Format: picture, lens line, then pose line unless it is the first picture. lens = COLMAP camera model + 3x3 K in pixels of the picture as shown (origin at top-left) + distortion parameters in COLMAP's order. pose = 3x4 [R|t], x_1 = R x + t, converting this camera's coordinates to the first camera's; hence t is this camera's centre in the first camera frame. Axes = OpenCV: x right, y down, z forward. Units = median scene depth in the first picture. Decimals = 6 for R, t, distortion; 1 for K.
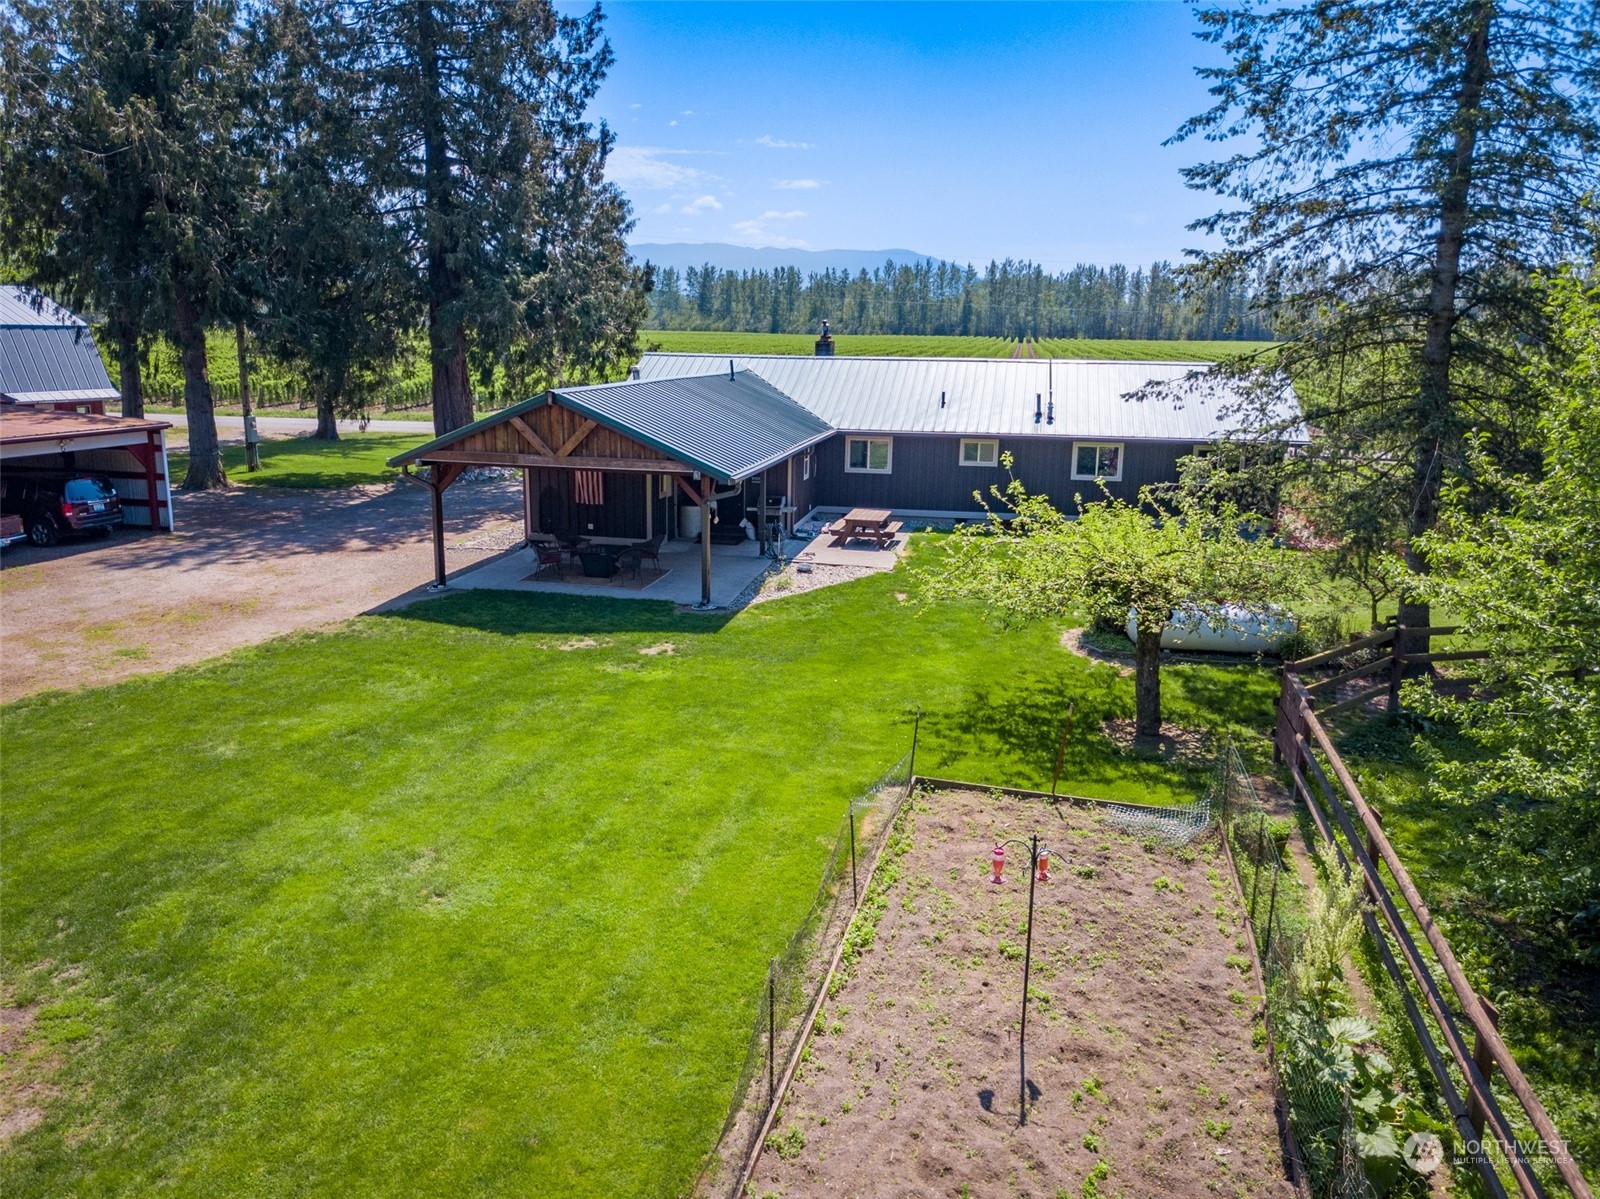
lens RADIAL K [[1264.2, 0, 791.4], [0, 1264.2, 557.1], [0, 0, 1]] dist [0.063974, -0.080698]
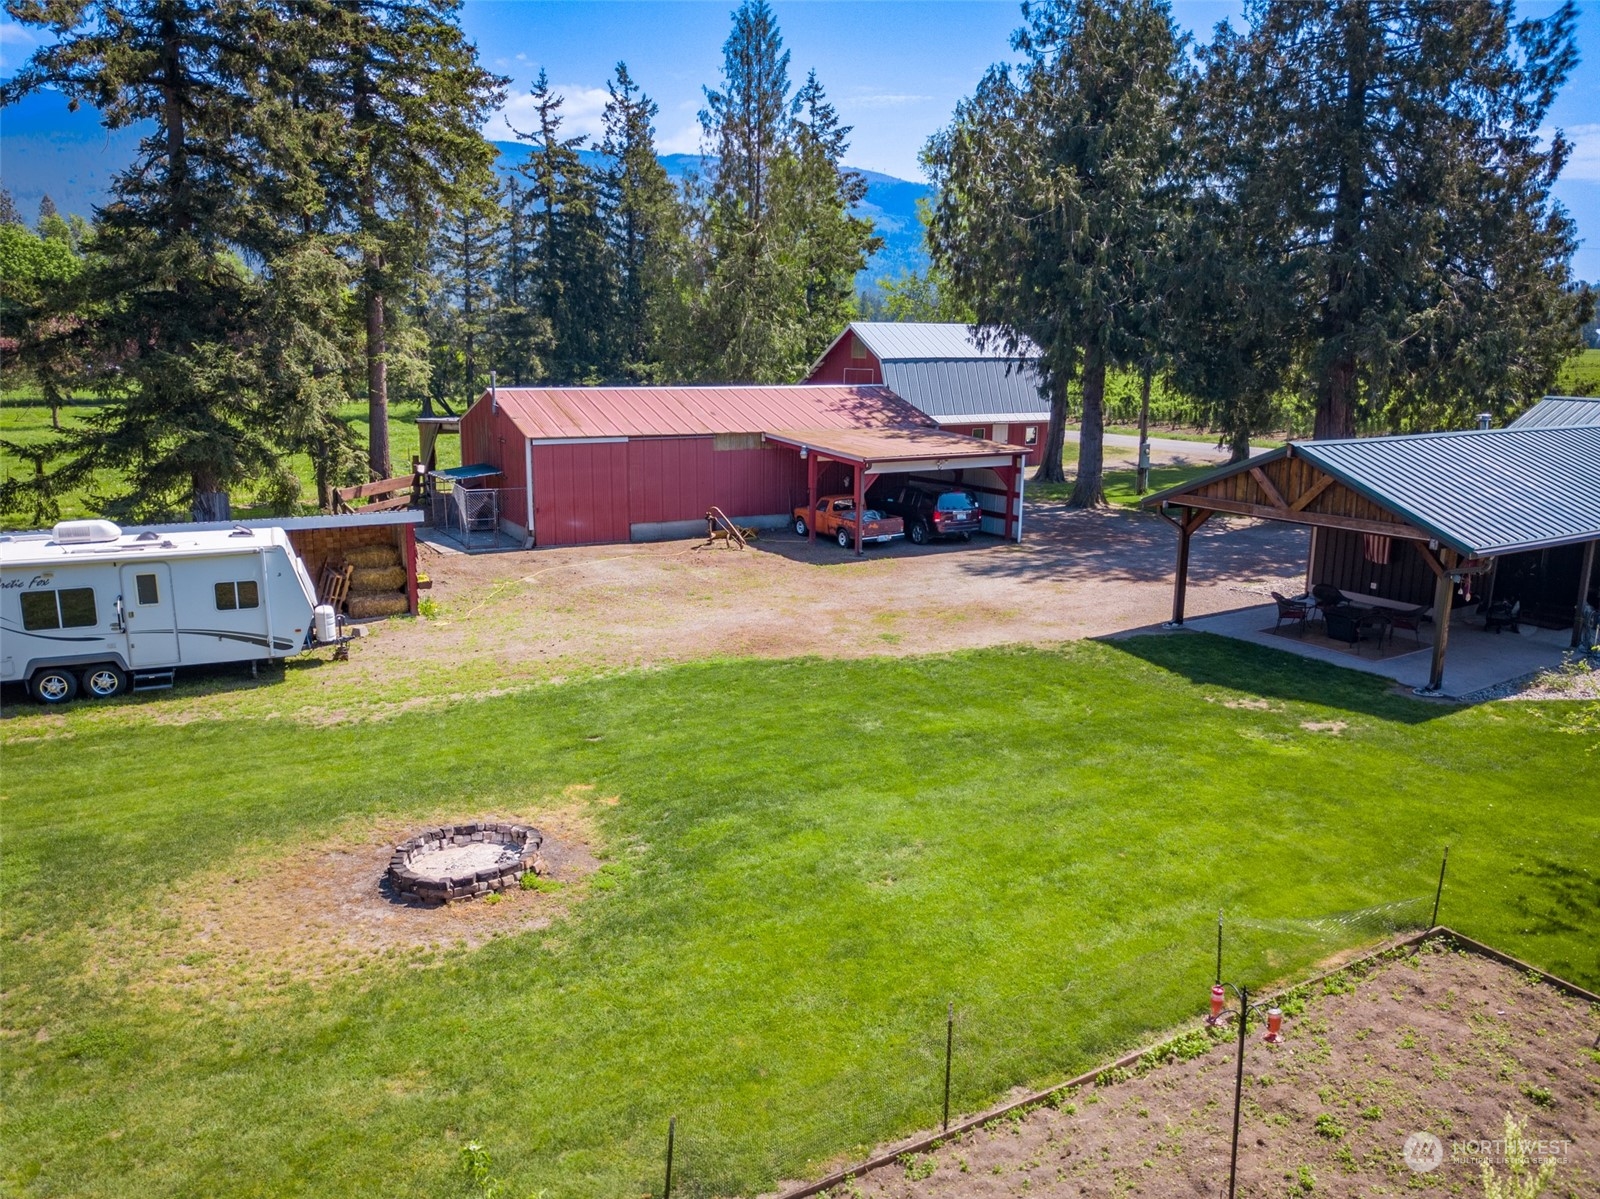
lens RADIAL K [[1264.2, 0, 791.4], [0, 1264.2, 557.1], [0, 0, 1]] dist [0.063974, -0.080698]
pose [[0.707716, 0.118683, -0.696457, 0.253614], [-0.128605, 0.990960, 0.038186, -0.035859], [0.694693, 0.062543, 0.716582, 0.043387]]
